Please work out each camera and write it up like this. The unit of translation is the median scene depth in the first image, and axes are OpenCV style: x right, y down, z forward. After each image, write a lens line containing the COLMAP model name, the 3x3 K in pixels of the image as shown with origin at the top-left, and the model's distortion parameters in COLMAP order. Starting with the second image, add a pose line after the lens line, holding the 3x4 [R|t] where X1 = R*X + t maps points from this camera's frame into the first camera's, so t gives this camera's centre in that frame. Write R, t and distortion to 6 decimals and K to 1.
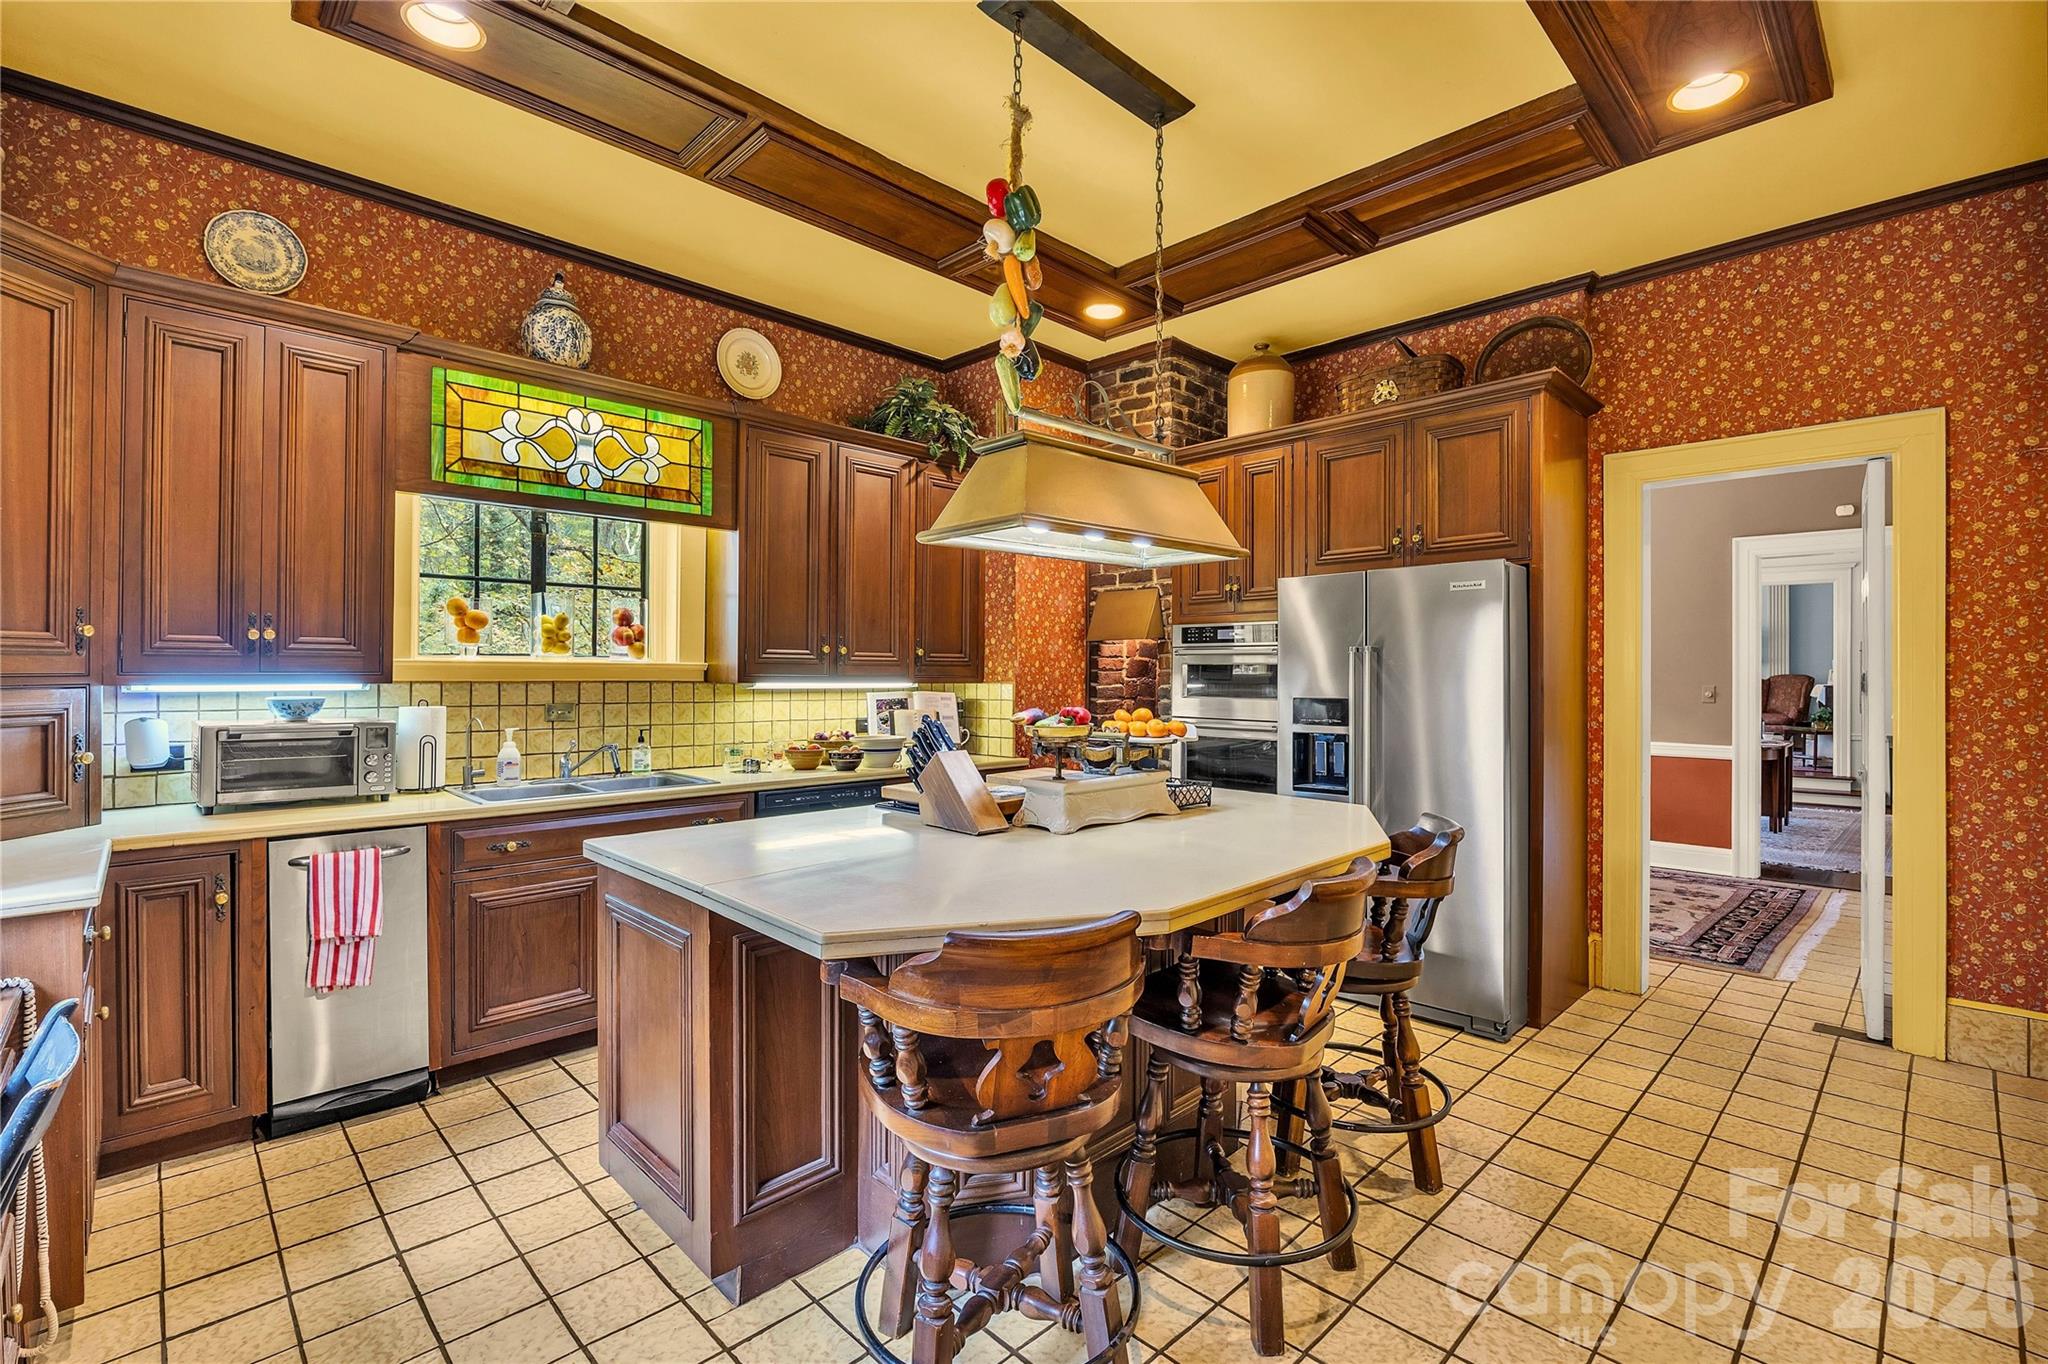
lens RADIAL K [[917.5, 0, 1032.7], [0, 917.5, 683.2], [0, 0, 1]] dist [-0.002061, -0.000047]
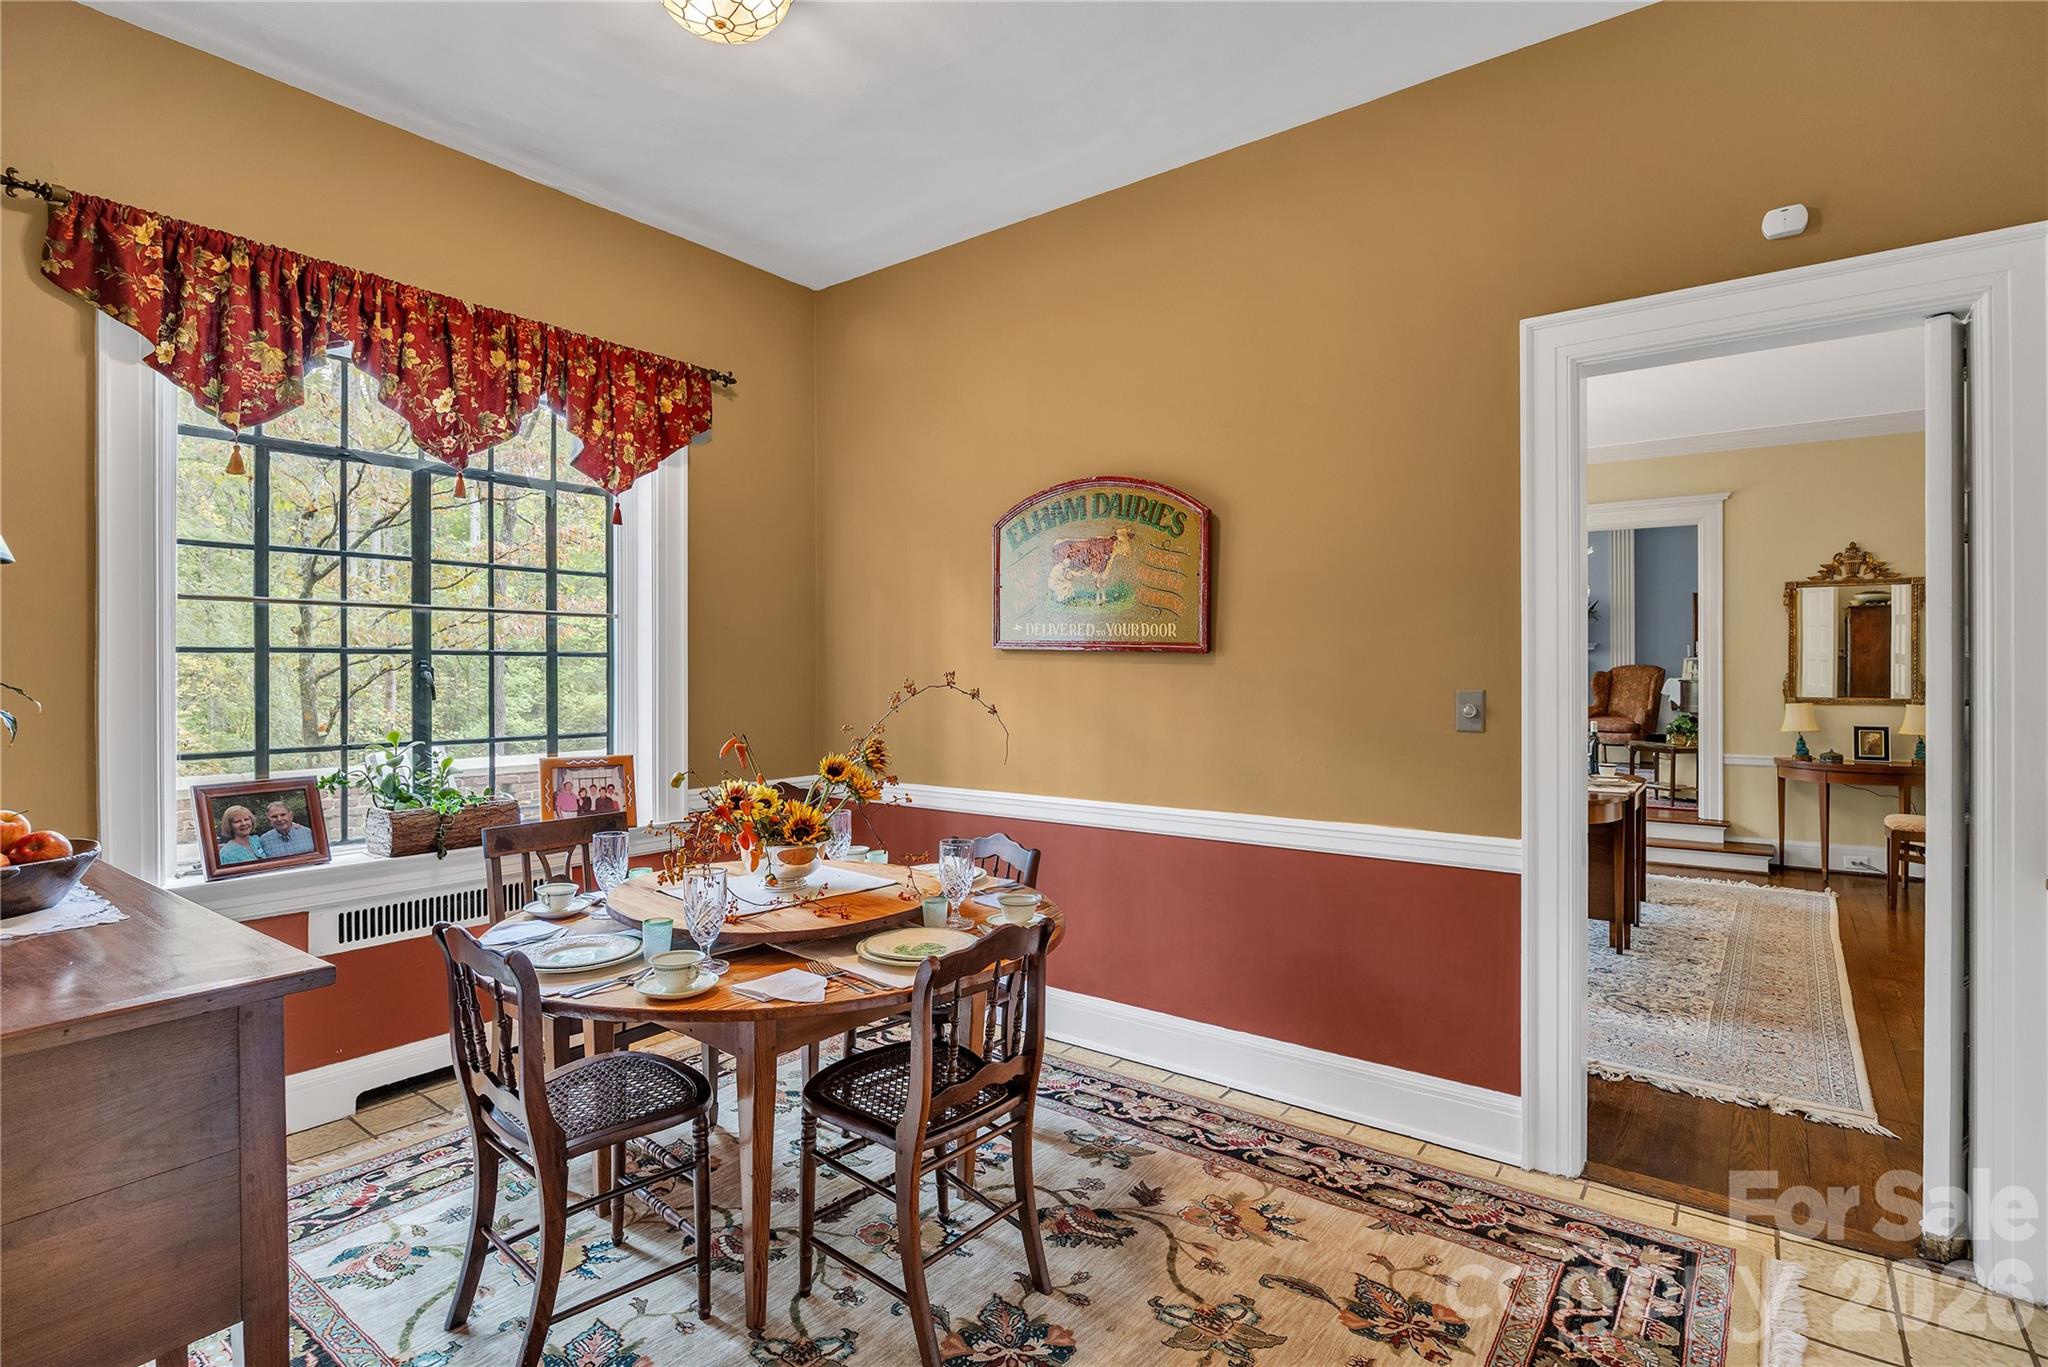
lens RADIAL K [[938.8, 0, 1017.5], [0, 938.8, 675.2], [0, 0, 1]] dist [-0.018714, 0.000737]
pose [[0.994155, -0.013960, 0.107059, 0.310838], [0.015047, 0.999843, -0.009354, -0.002392], [-0.106912, 0.010911, 0.994209, 0.380052]]
